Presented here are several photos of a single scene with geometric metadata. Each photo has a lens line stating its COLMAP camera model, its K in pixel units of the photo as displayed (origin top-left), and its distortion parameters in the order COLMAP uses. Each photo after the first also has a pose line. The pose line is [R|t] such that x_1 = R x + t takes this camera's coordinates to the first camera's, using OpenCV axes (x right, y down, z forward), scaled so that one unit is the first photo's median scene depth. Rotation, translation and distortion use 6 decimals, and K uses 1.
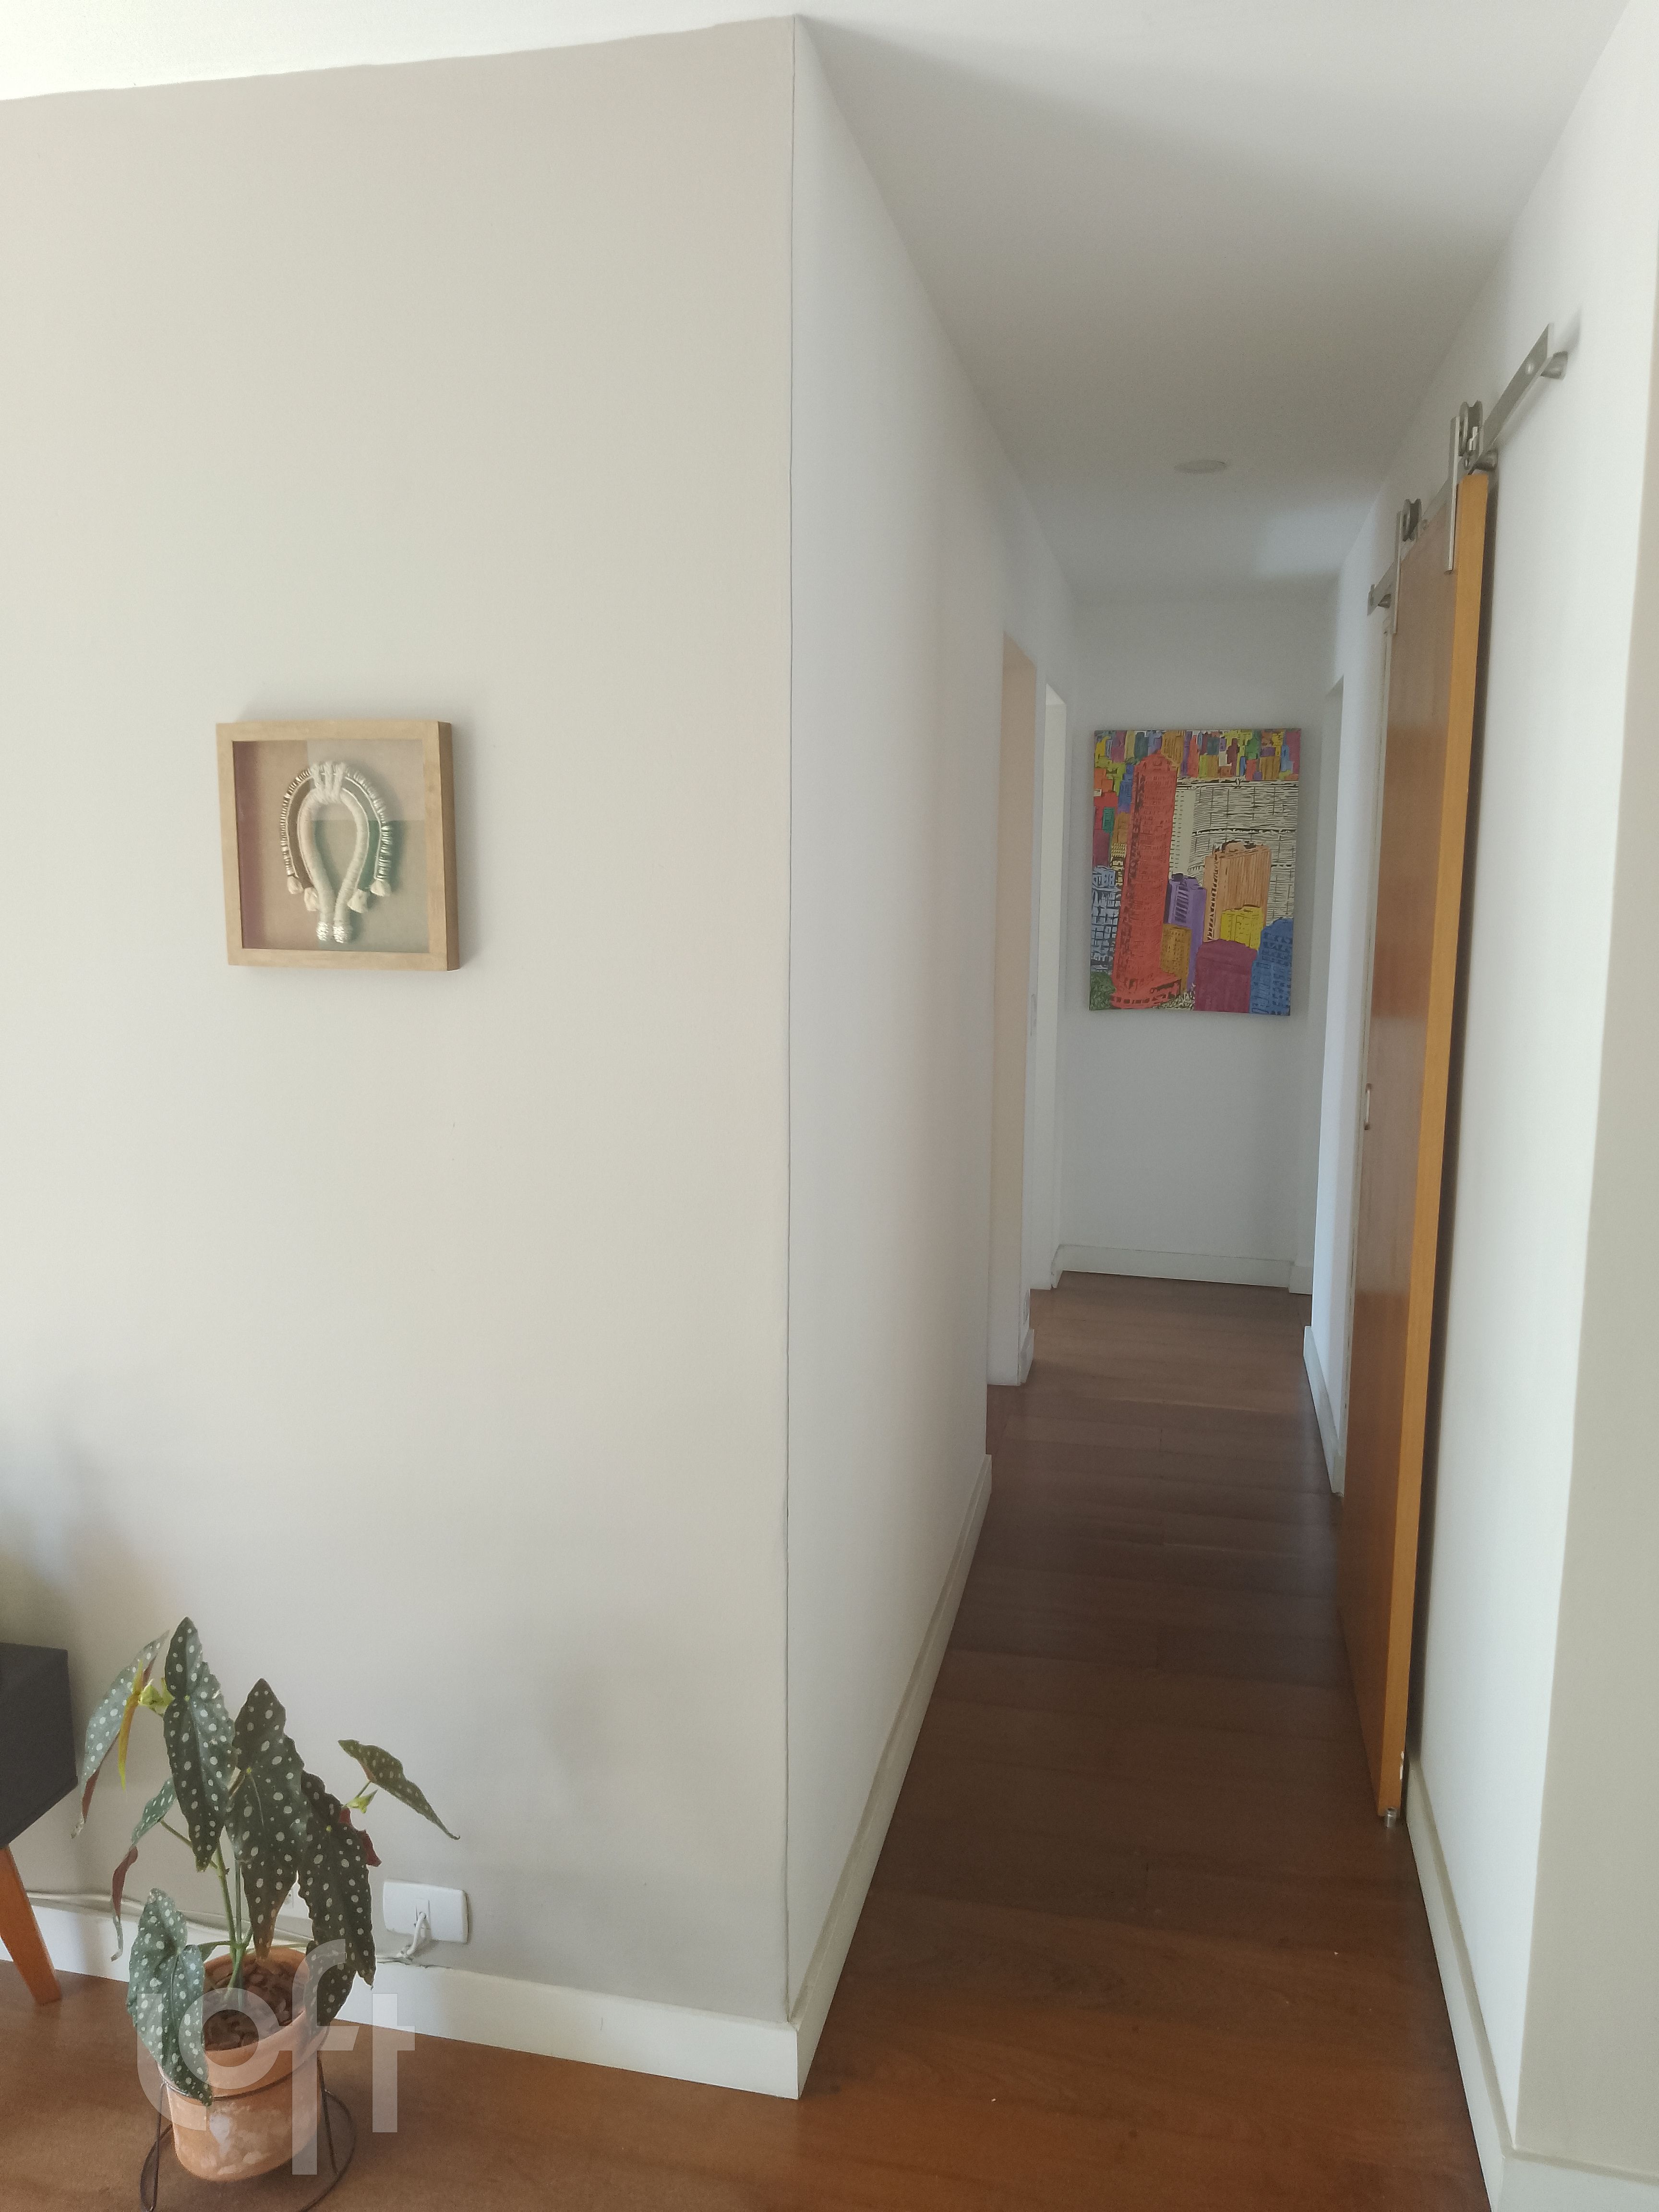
lens RADIAL K [[1640.1, 0, 829.5], [0, 1640.1, 1106.0], [0, 0, 1]] dist [0.031315, -0.044953]
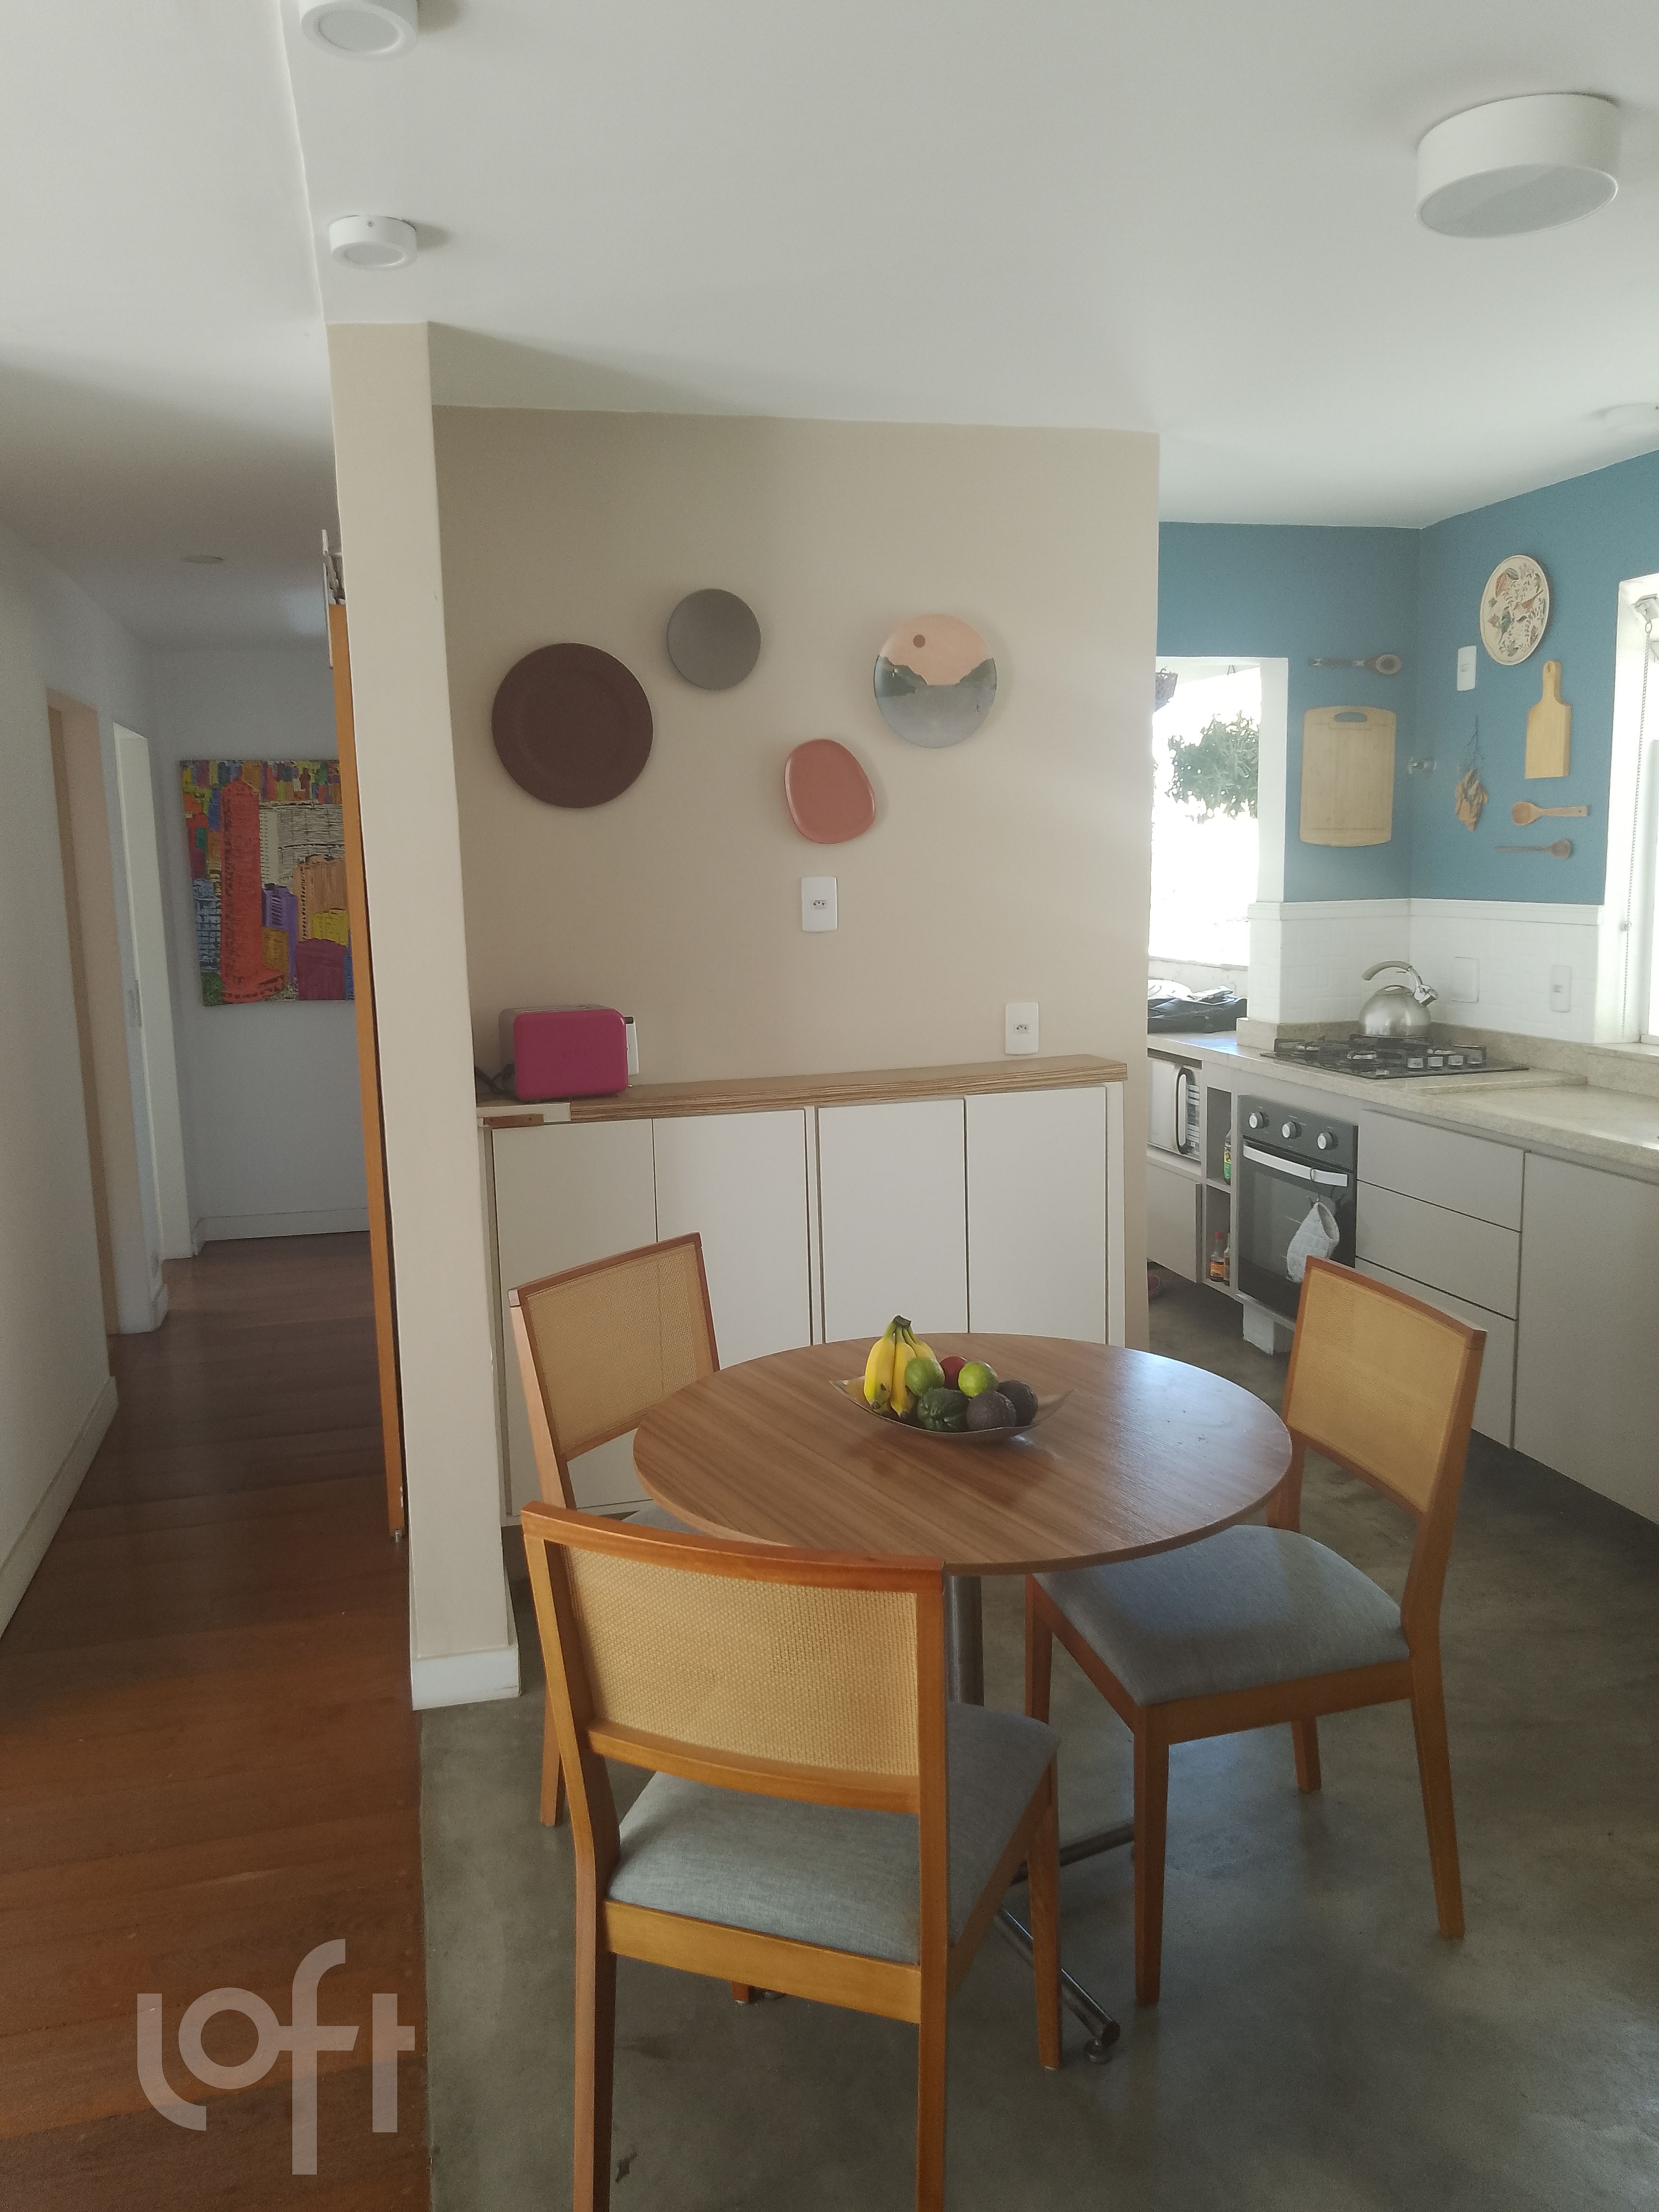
lens RADIAL K [[1640.1, 0, 829.5], [0, 1640.1, 1106.0], [0, 0, 1]] dist [0.031315, -0.044953]
pose [[0.891171, -0.092457, 0.444147, 0.034126], [0.094939, 0.995343, 0.016705, 0.033260], [-0.443623, 0.027280, 0.895798, -0.213367]]
